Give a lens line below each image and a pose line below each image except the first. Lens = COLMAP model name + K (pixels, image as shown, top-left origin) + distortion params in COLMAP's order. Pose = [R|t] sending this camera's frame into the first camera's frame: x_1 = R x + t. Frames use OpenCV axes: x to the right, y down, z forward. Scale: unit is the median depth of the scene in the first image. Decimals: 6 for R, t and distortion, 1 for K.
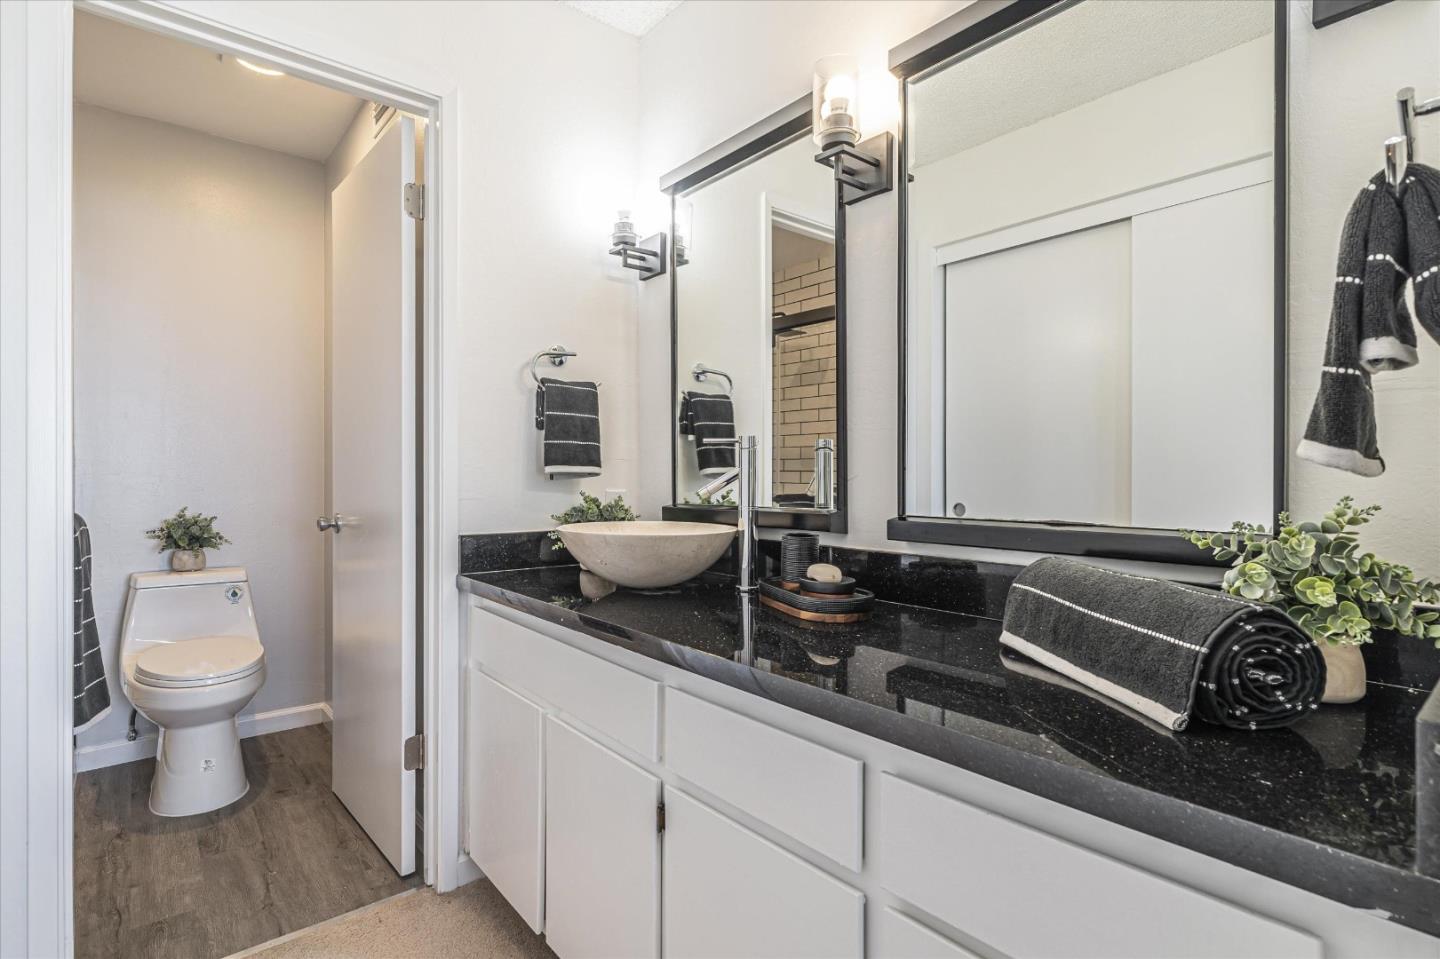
lens RADIAL K [[717.1, 0, 715.9], [0, 717.1, 476.3], [0, 0, 1]] dist [-0.001495, 0.000568]
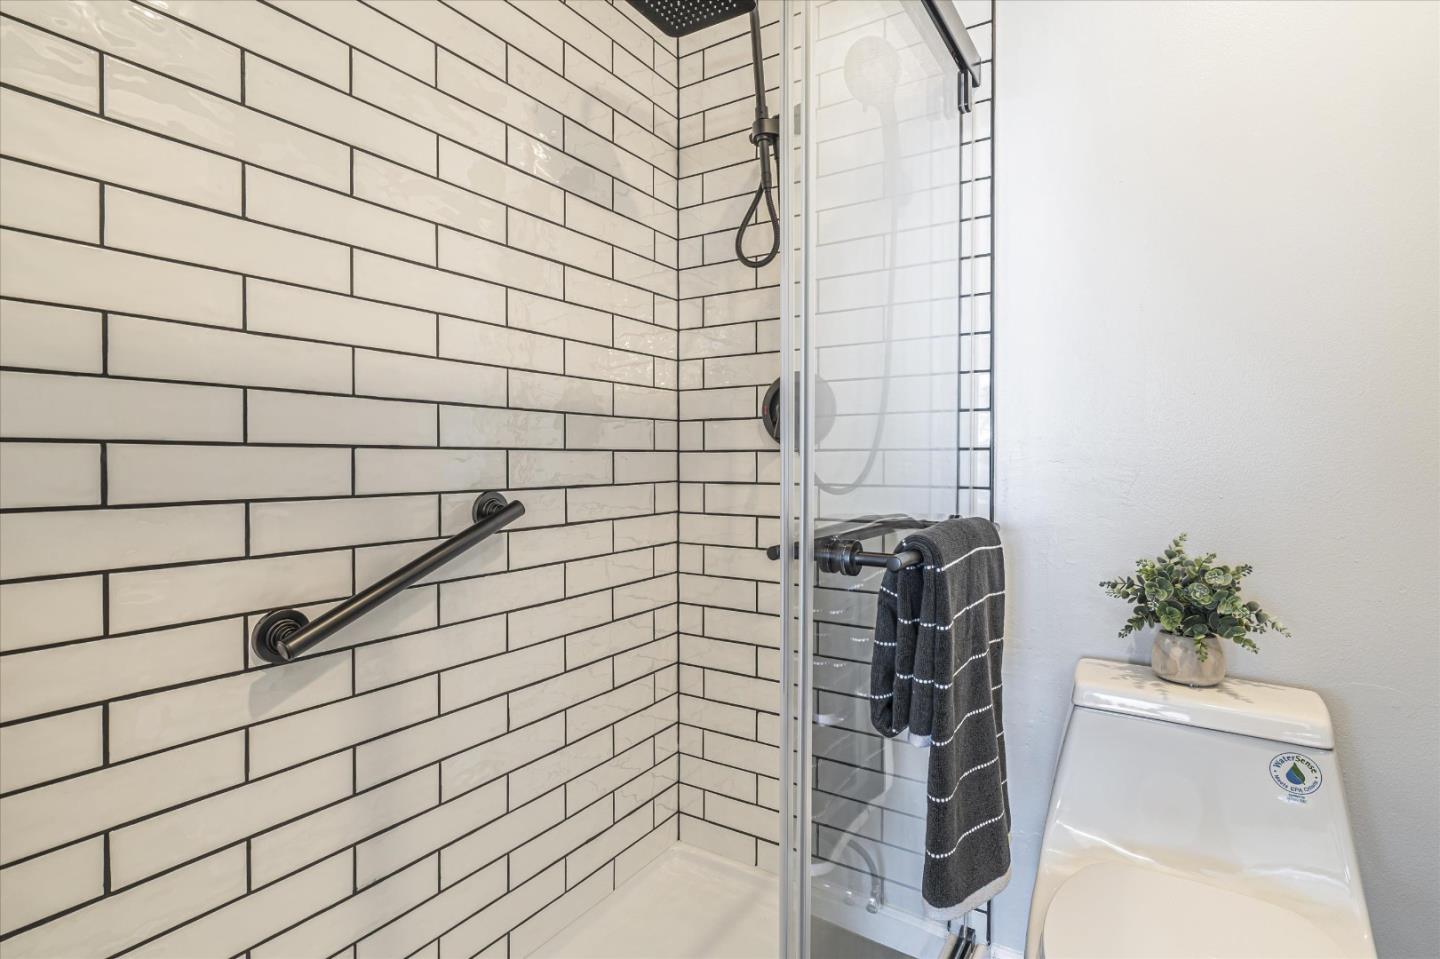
lens RADIAL K [[717.1, 0, 715.9], [0, 717.1, 476.3], [0, 0, 1]] dist [-0.001495, 0.000568]
pose [[0.310794, 0.019488, -0.950278, -0.412770], [-0.004577, 0.999809, 0.019007, -0.000975], [0.950466, -0.001558, 0.310823, 0.594697]]
